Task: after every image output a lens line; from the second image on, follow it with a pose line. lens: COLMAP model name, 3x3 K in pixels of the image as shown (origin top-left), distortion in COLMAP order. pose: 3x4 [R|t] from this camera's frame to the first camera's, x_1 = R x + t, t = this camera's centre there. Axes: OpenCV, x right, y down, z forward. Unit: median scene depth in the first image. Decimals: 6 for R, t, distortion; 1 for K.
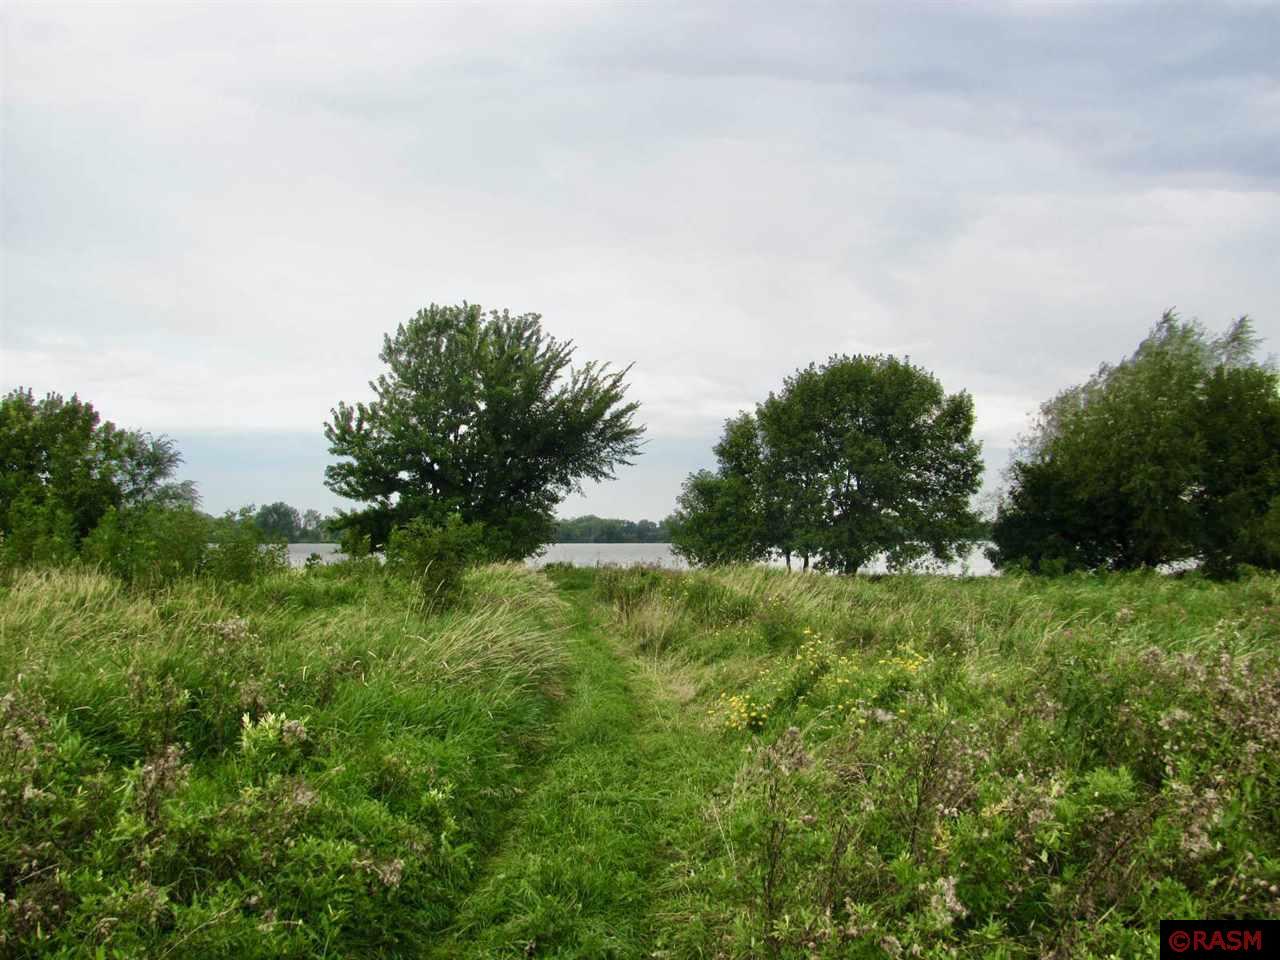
lens RADIAL K [[1327.4, 0, 636.8], [0, 1327.4, 477.6], [0, 0, 1]] dist [-0.138992, 0.000000]
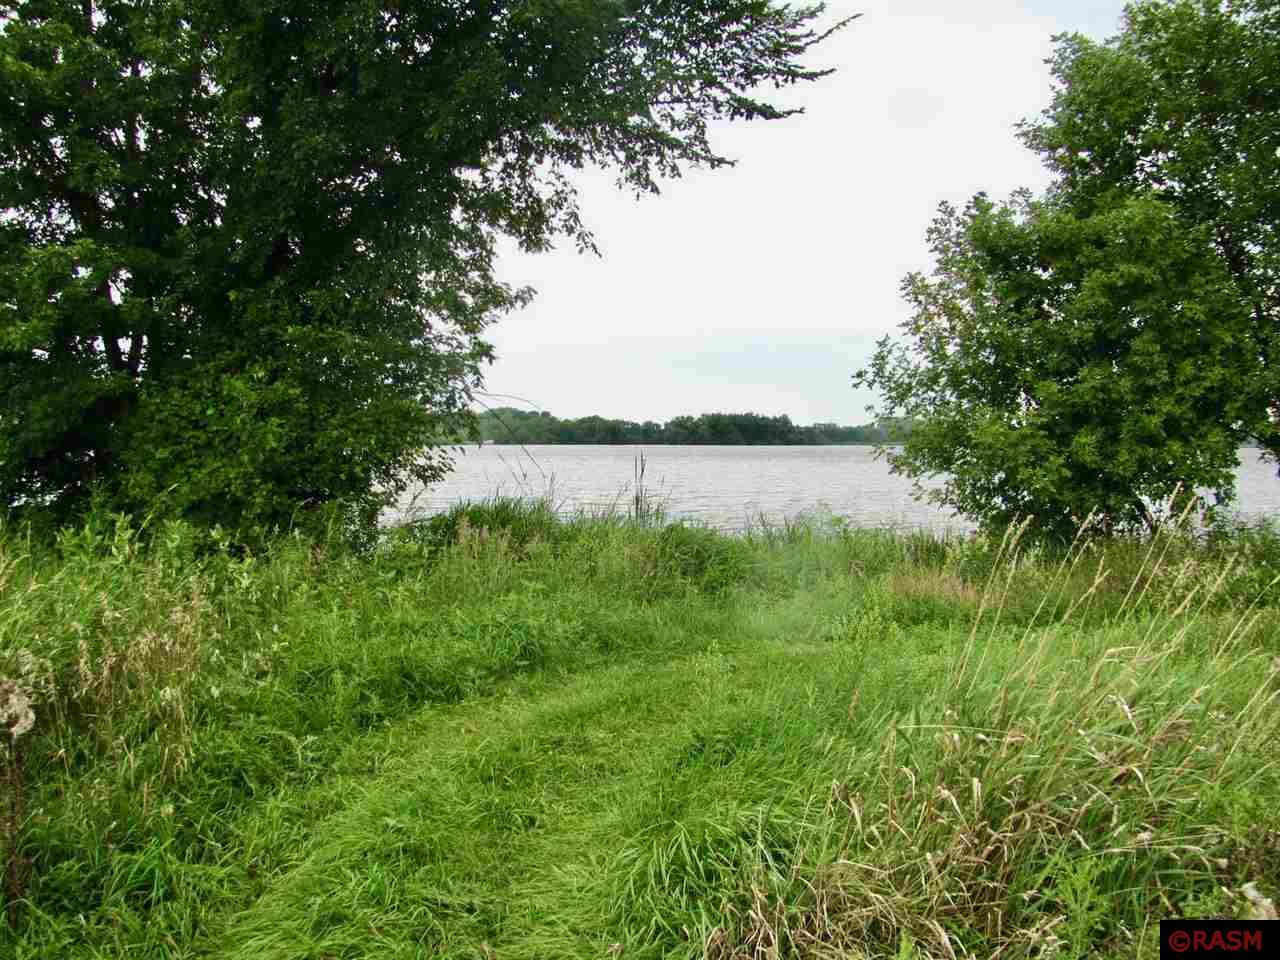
lens RADIAL K [[1327.4, 0, 638.9], [0, 1327.4, 482.1], [0, 0, 1]] dist [-0.138992, 0.000000]
pose [[0.999999, 0.000111, -0.001153, -0.028654], [-0.000021, 0.997003, 0.077365, 0.037233], [0.001158, -0.077365, 0.997002, 0.702436]]
